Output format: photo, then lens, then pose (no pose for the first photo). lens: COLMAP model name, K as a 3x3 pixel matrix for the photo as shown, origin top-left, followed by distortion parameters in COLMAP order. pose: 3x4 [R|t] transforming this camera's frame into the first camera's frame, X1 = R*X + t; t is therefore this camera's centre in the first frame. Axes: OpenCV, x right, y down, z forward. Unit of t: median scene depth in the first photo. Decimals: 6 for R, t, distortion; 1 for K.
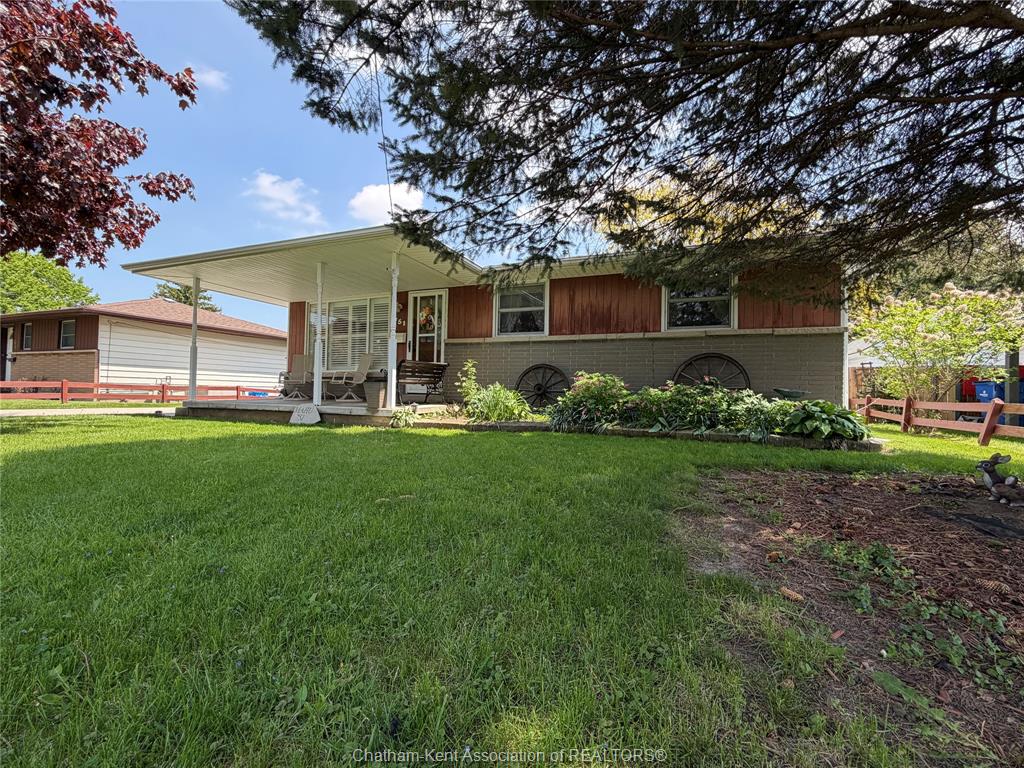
lens RADIAL K [[442.3, 0, 504.8], [0, 442.3, 387.4], [0, 0, 1]] dist [0.000210, 0.001876]
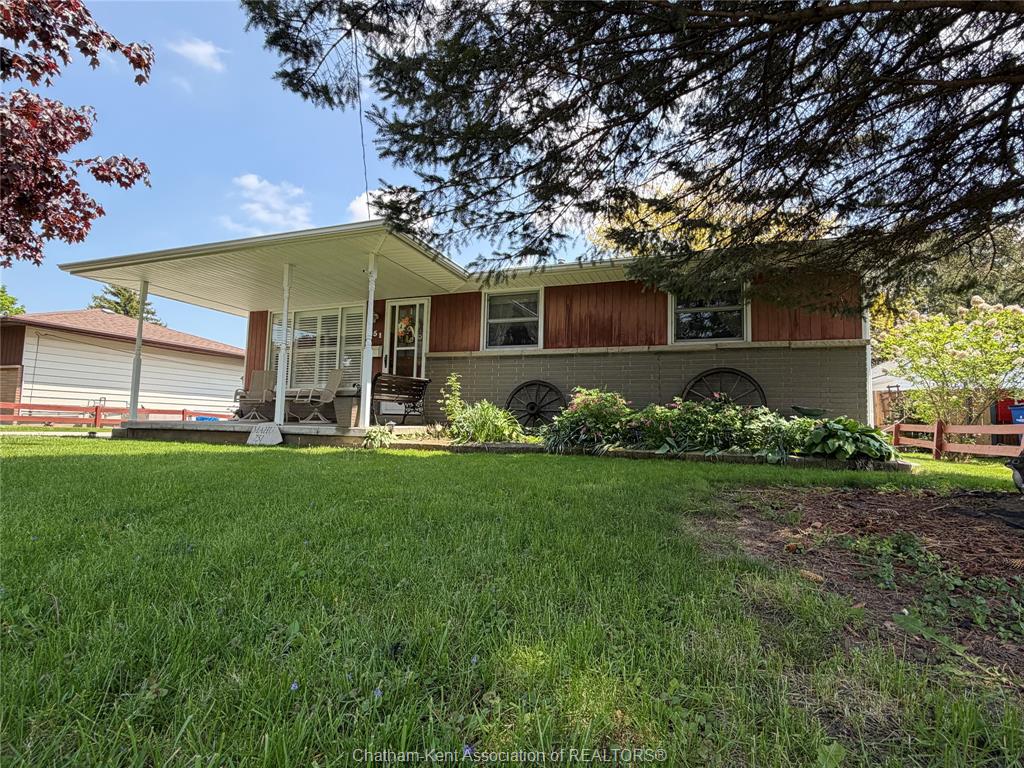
lens RADIAL K [[502.9, 0, 506.1], [0, 502.9, 388.6], [0, 0, 1]] dist [0.002107, 0.001939]
pose [[0.999603, 0.004519, 0.027823, -0.003729], [-0.002933, 0.998382, -0.056787, 0.026258], [-0.028034, 0.056683, 0.997999, -0.010593]]
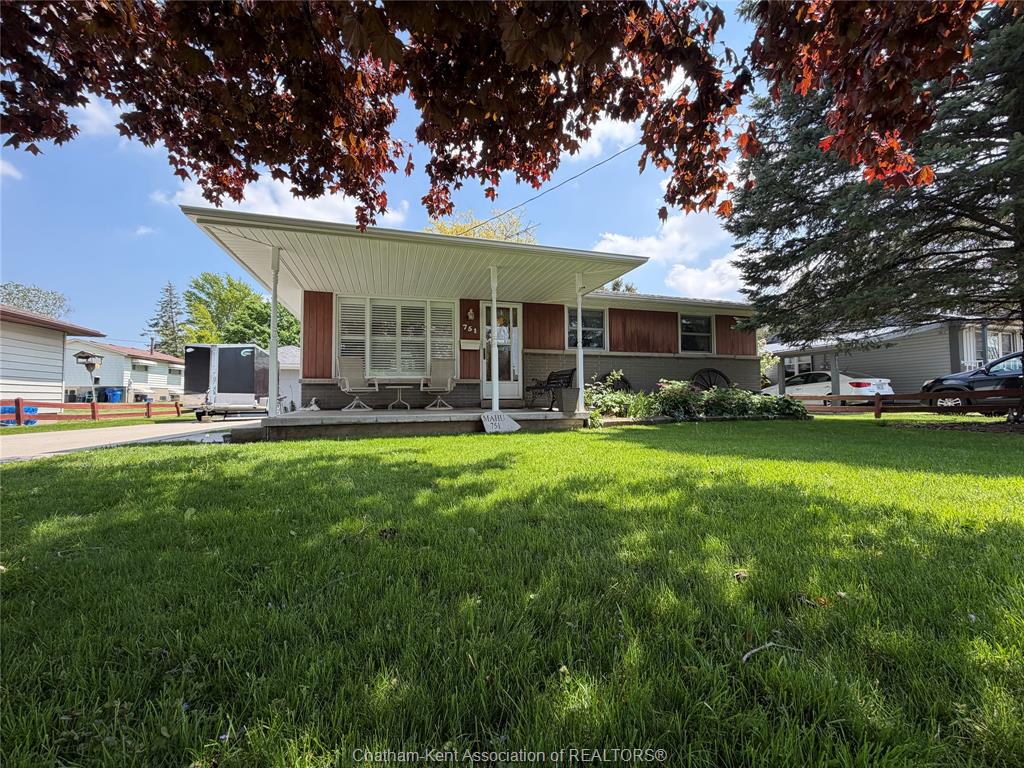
lens RADIAL K [[409.4, 0, 509.9], [0, 409.4, 383.4], [0, 0, 1]] dist [-0.000471, 0.000442]
pose [[0.771740, -0.001121, 0.635938, -1.111920], [0.017364, 0.999663, -0.019310, -0.007265], [-0.635702, 0.025945, 0.771499, 0.332356]]
